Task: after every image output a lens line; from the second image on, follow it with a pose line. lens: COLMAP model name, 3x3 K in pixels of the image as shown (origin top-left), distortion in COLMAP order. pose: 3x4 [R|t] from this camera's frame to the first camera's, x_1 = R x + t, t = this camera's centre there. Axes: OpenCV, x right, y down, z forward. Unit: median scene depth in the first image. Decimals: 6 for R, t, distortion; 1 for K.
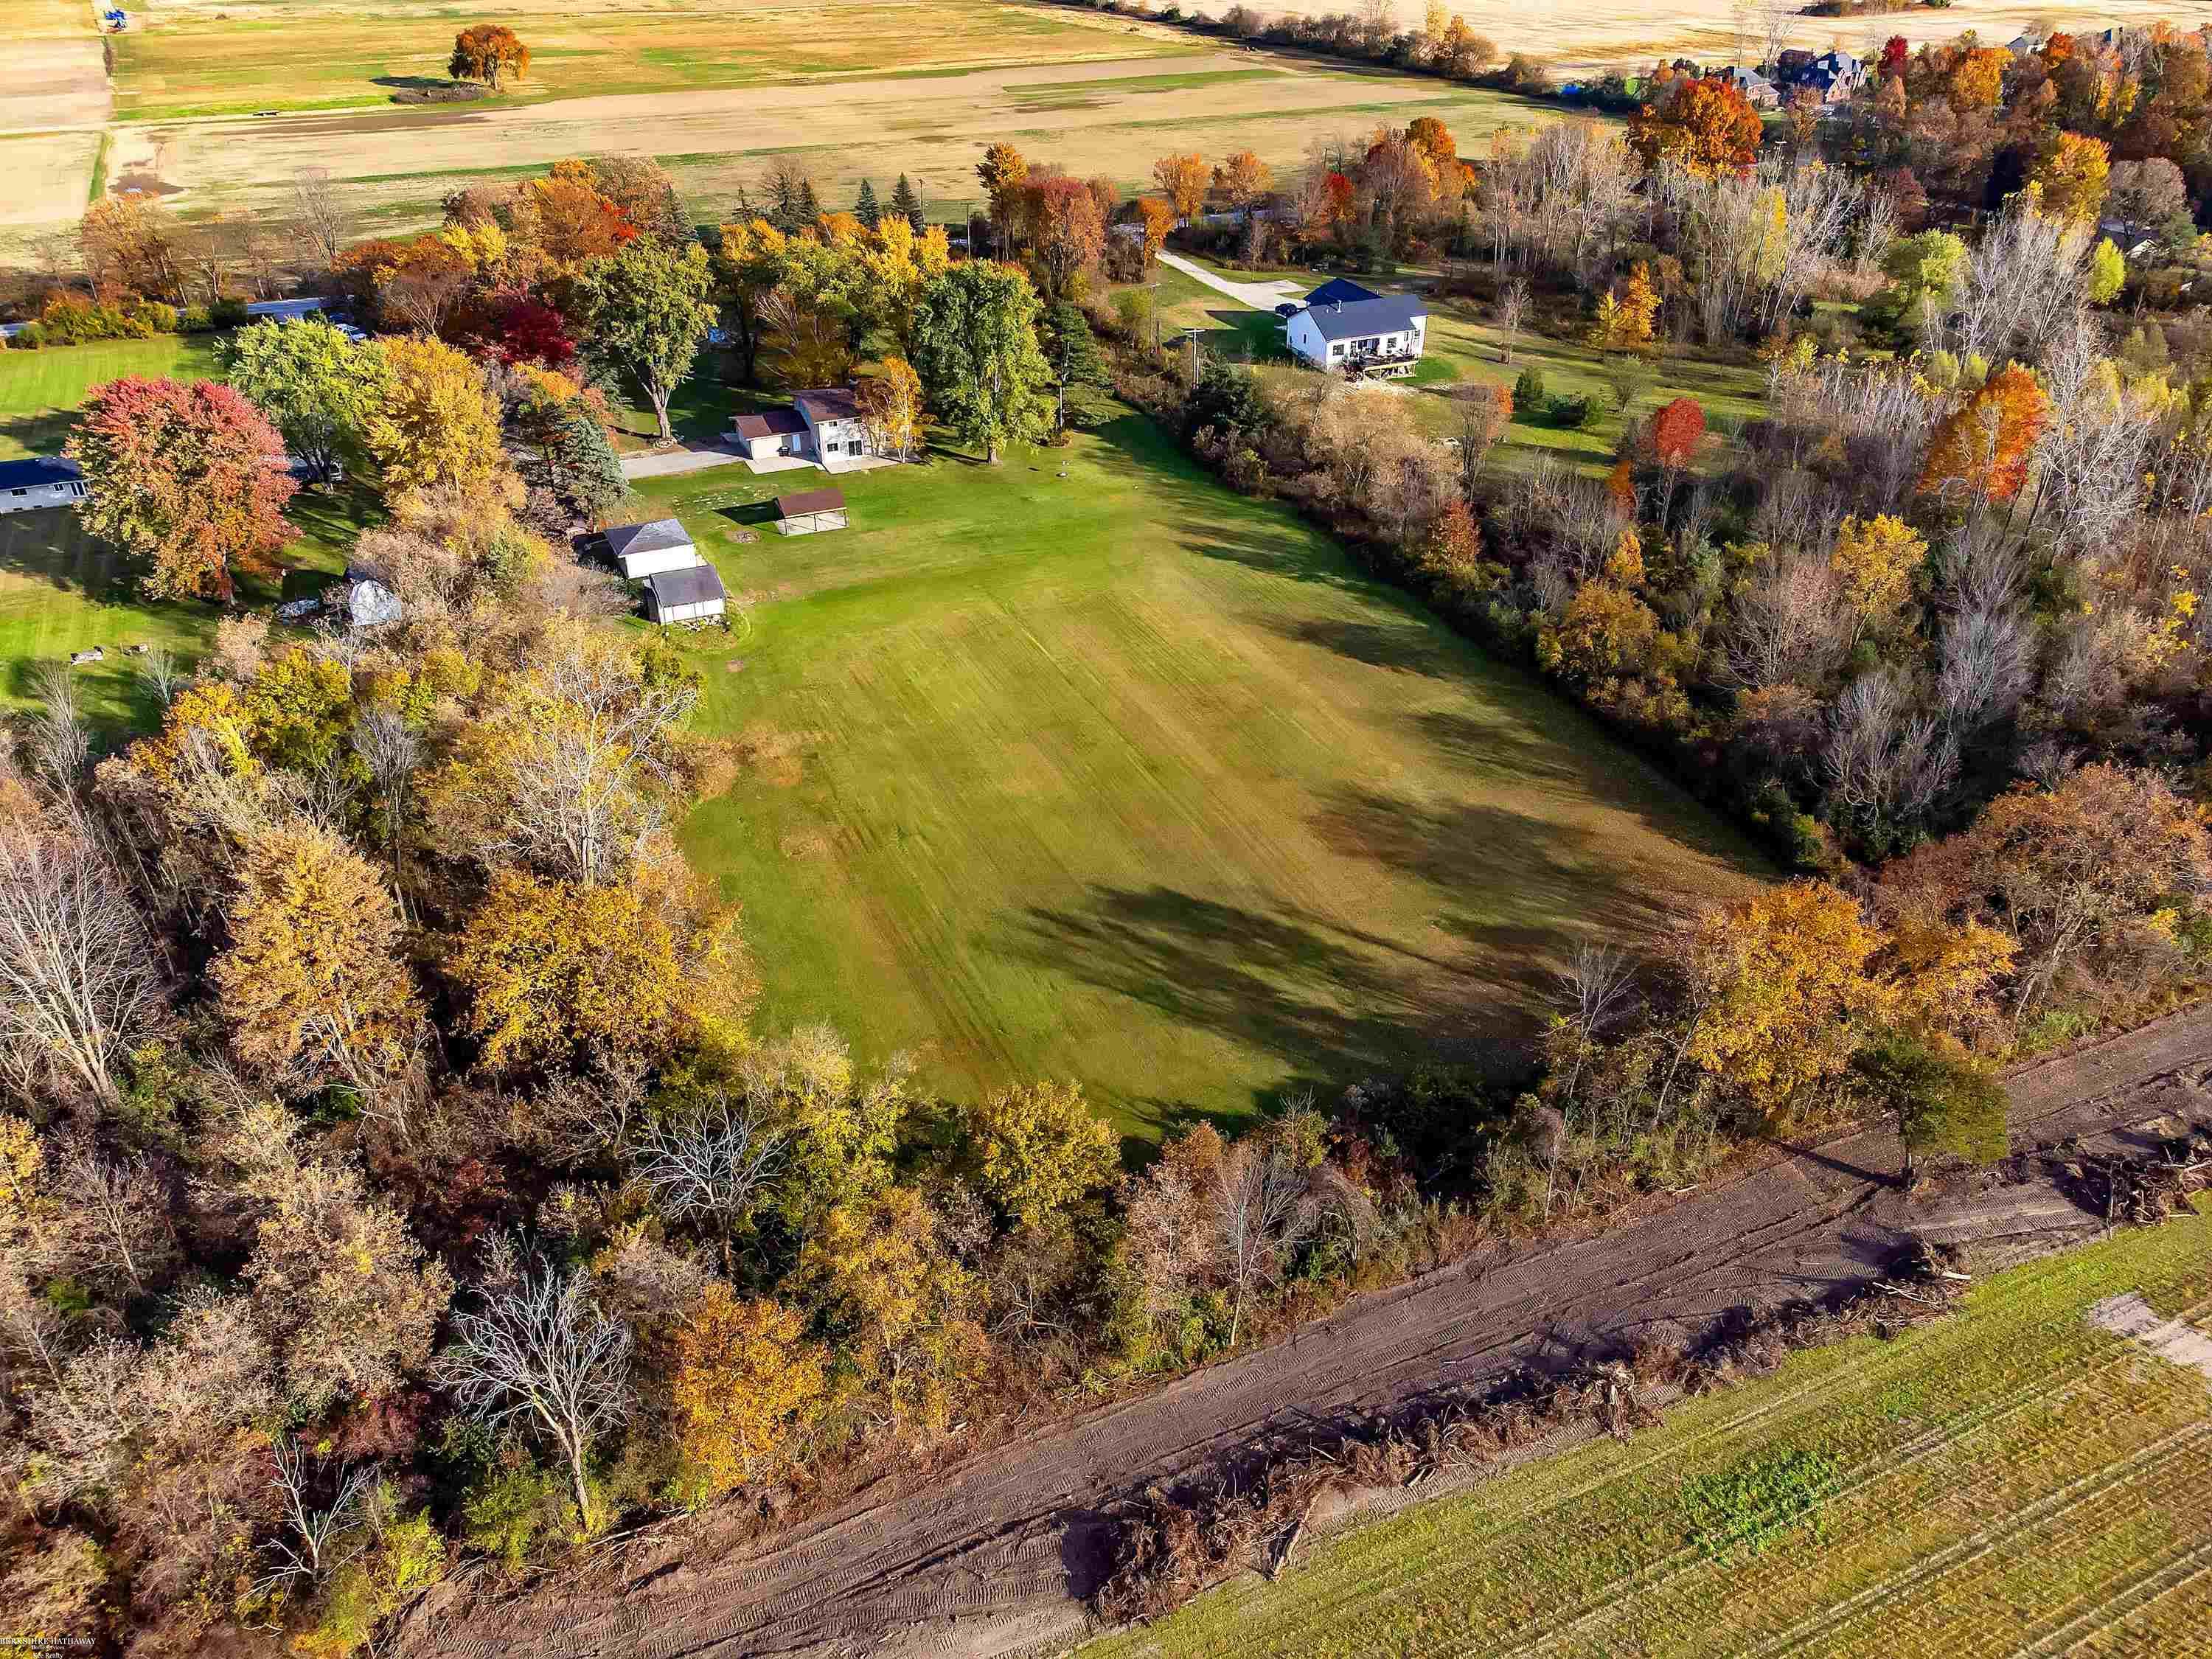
lens RADIAL K [[1656.4, 0, 1106.0], [0, 1656.4, 829.5], [0, 0, 1]] dist [0.002657, -0.002500]
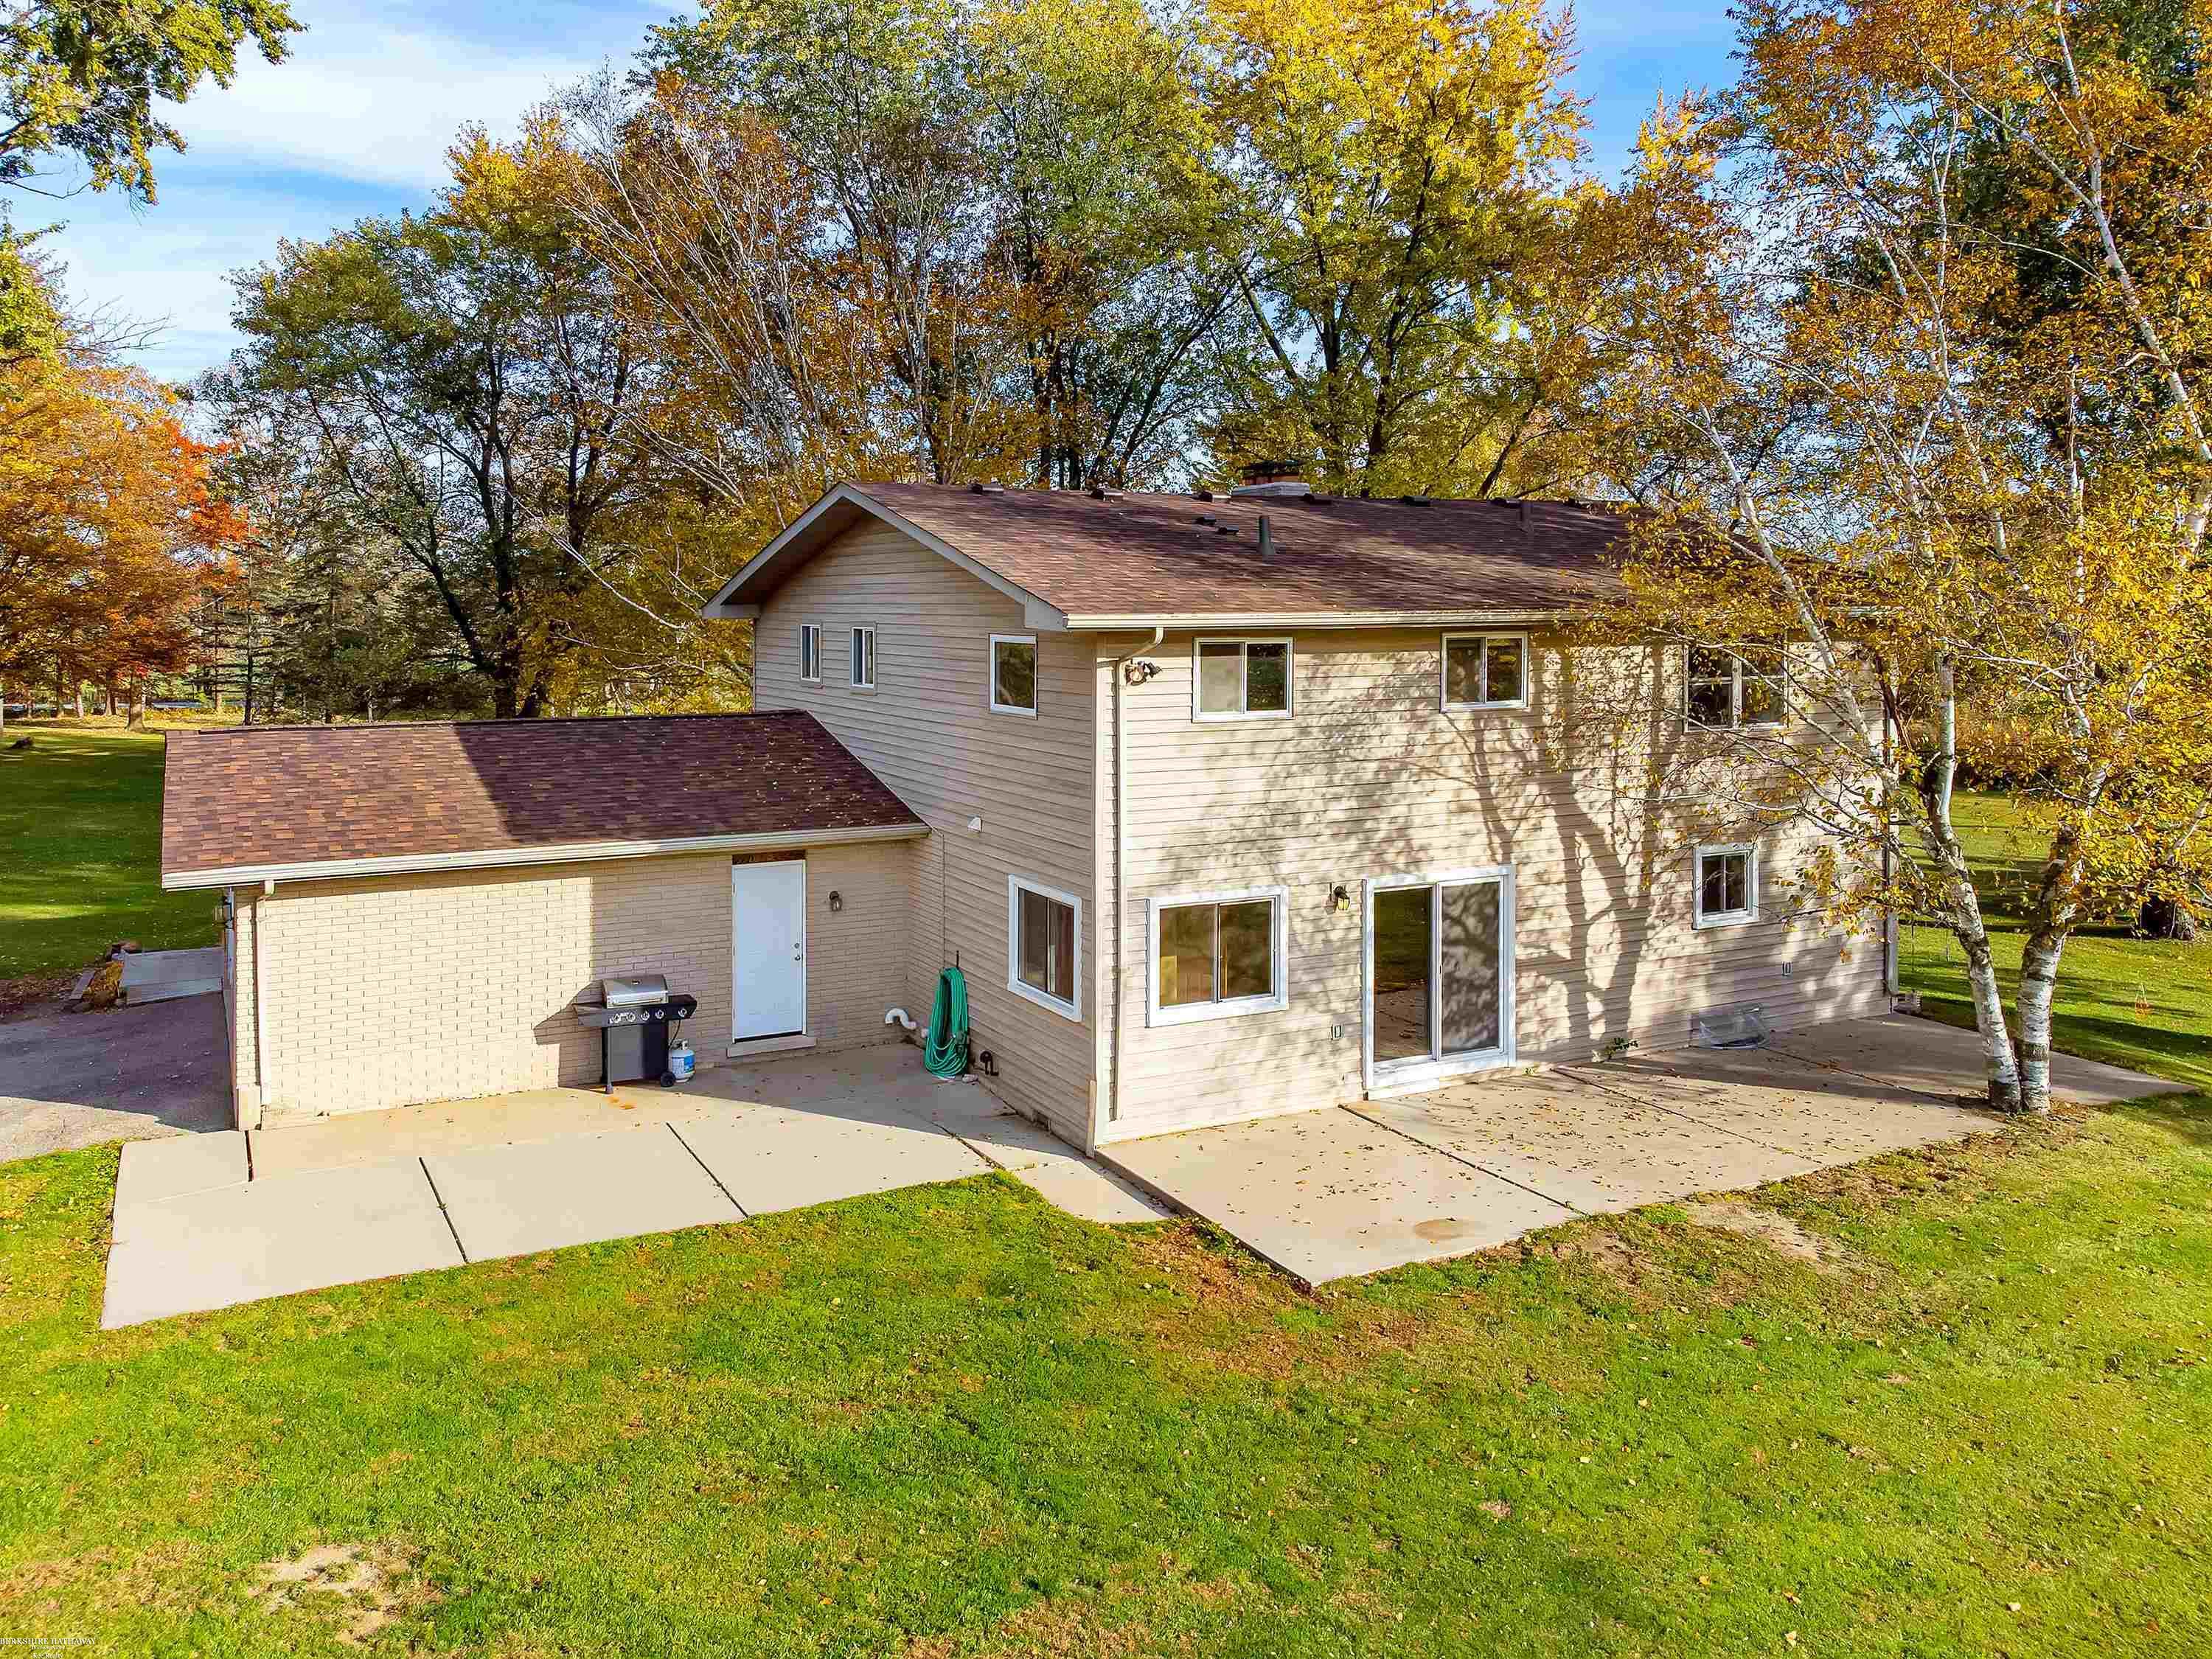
lens RADIAL K [[1656.4, 0, 1106.0], [0, 1656.4, 829.5], [0, 0, 1]] dist [0.002657, -0.002500]
pose [[0.998602, -0.012532, 0.051343, -0.183775], [0.033178, 0.904845, -0.424445, -0.211897], [-0.041138, 0.425556, 0.903997, 0.971569]]
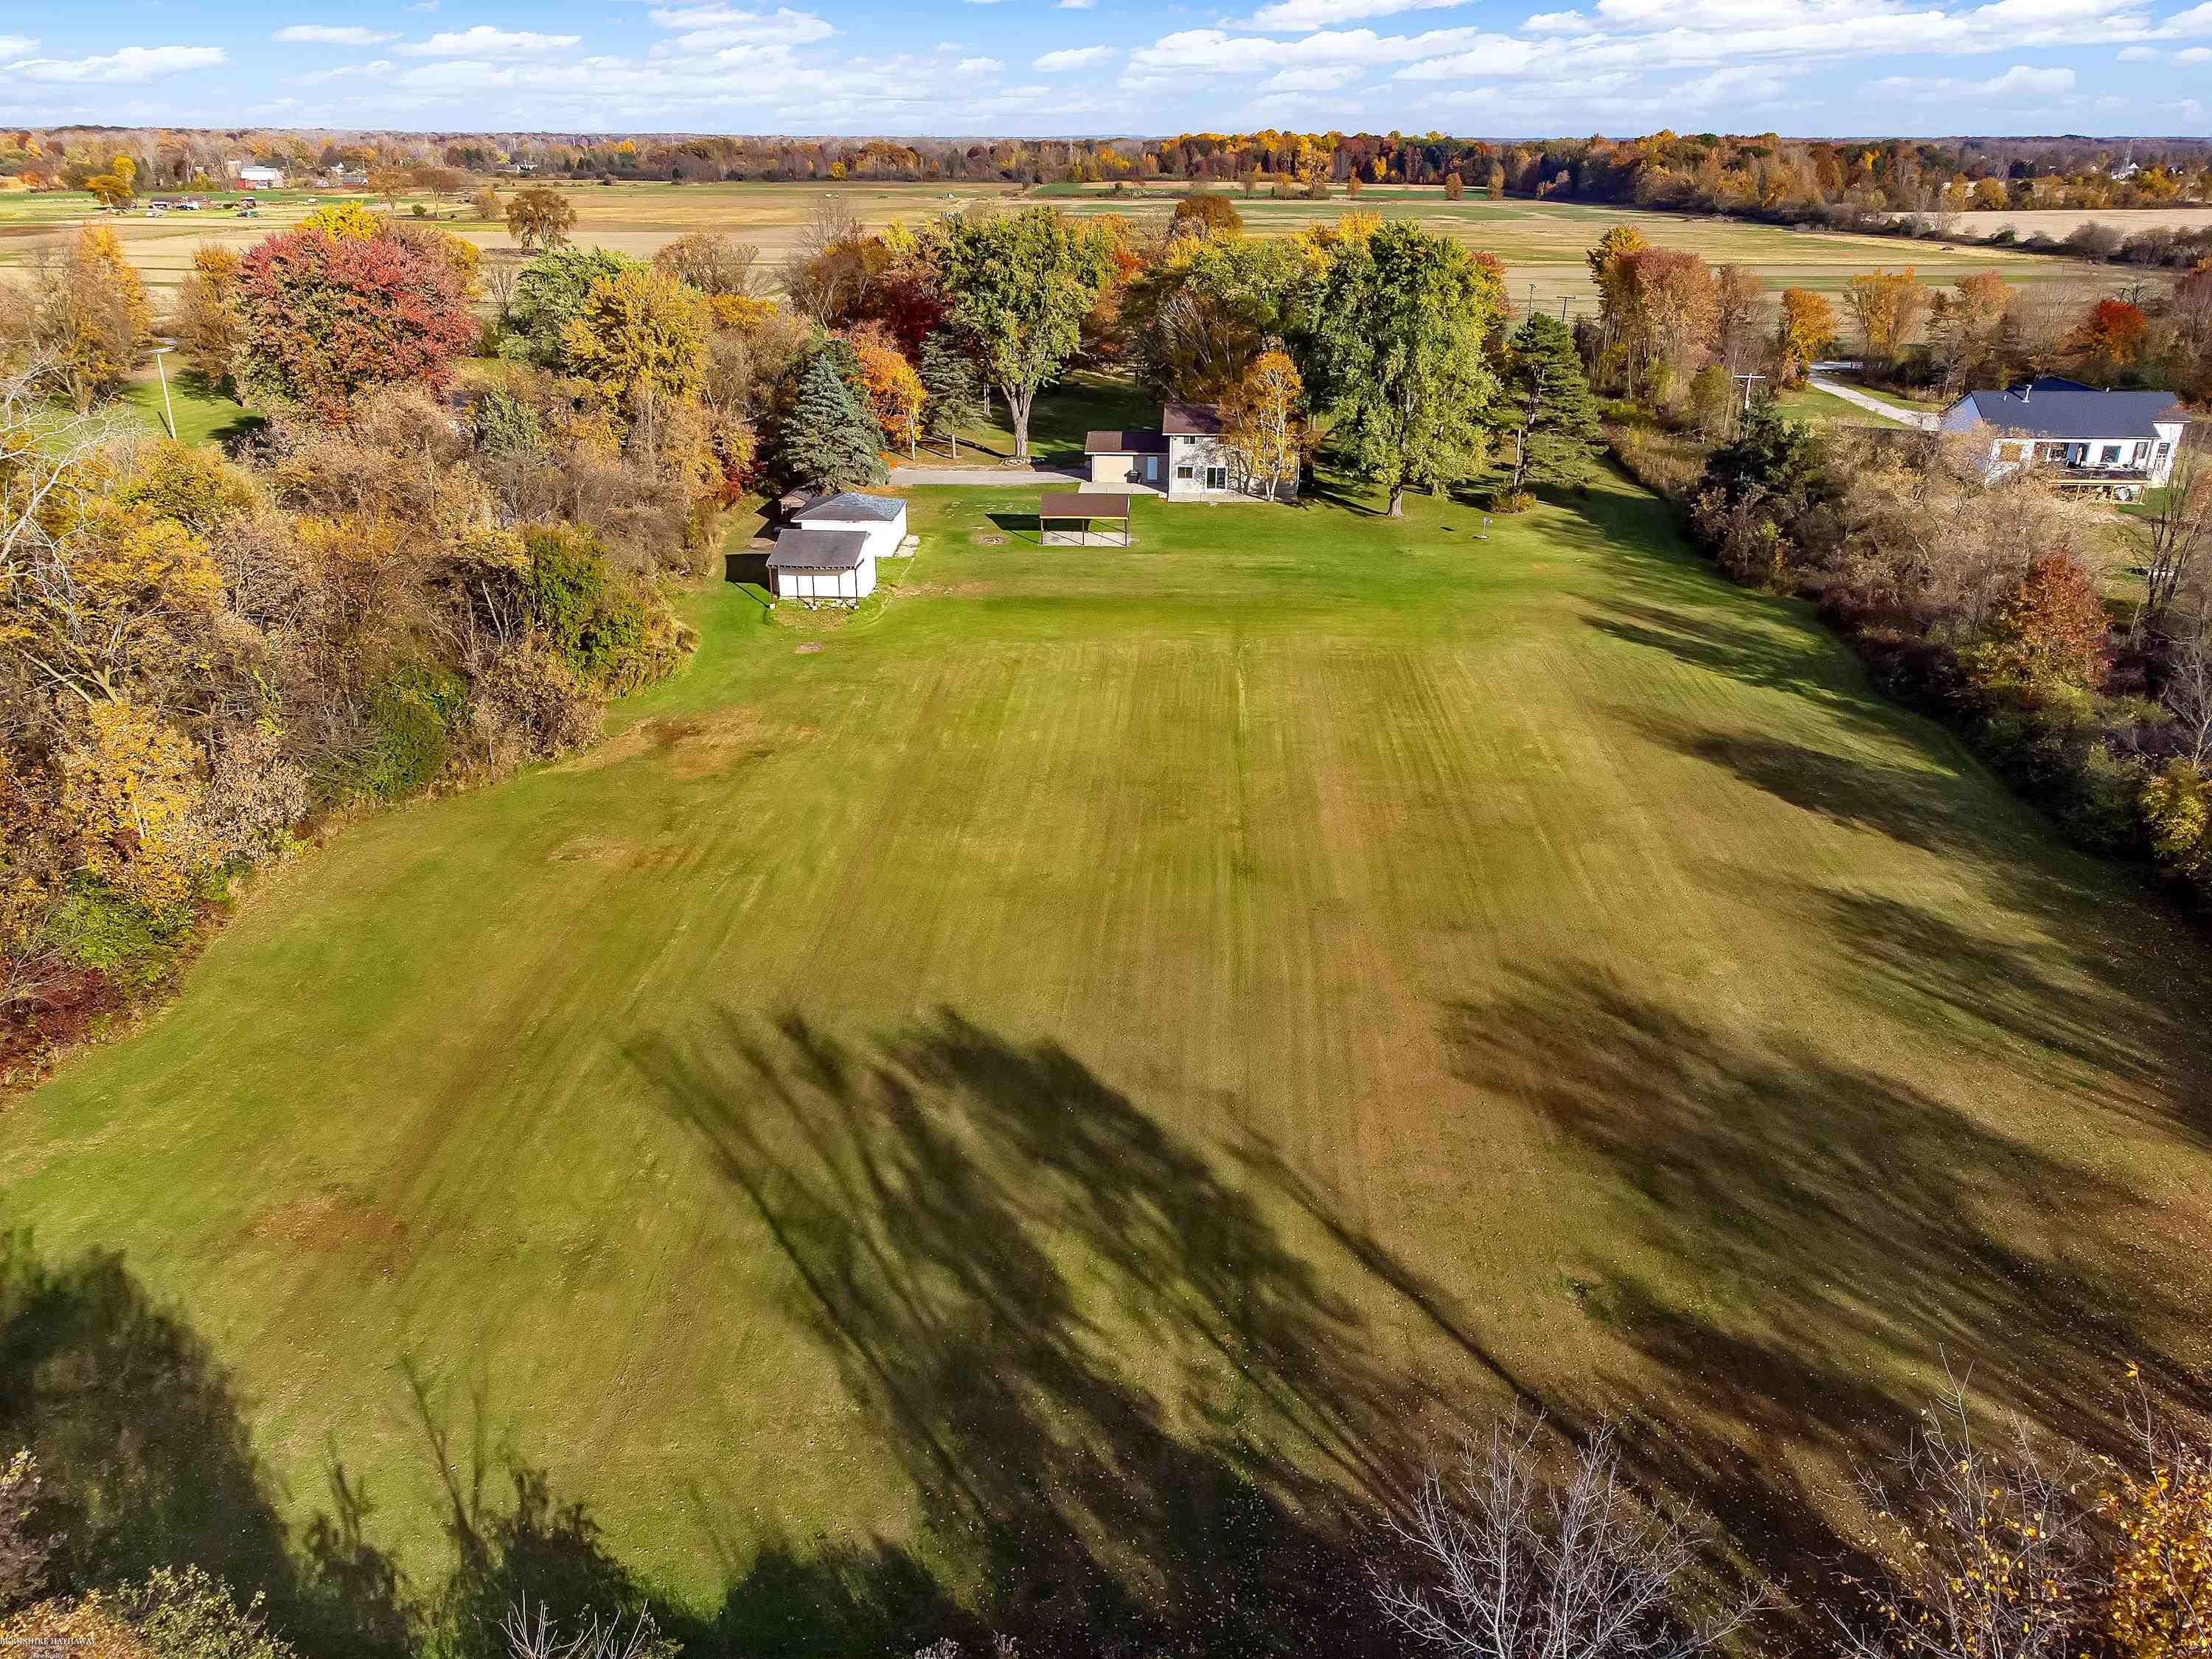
lens RADIAL K [[1656.4, 0, 1106.0], [0, 1656.4, 829.5], [0, 0, 1]] dist [0.002657, -0.002500]
pose [[0.885221, 0.177802, -0.429849, 0.159268], [-0.247048, 0.962675, -0.110566, 0.015198], [0.394146, 0.204069, 0.896105, 0.371618]]
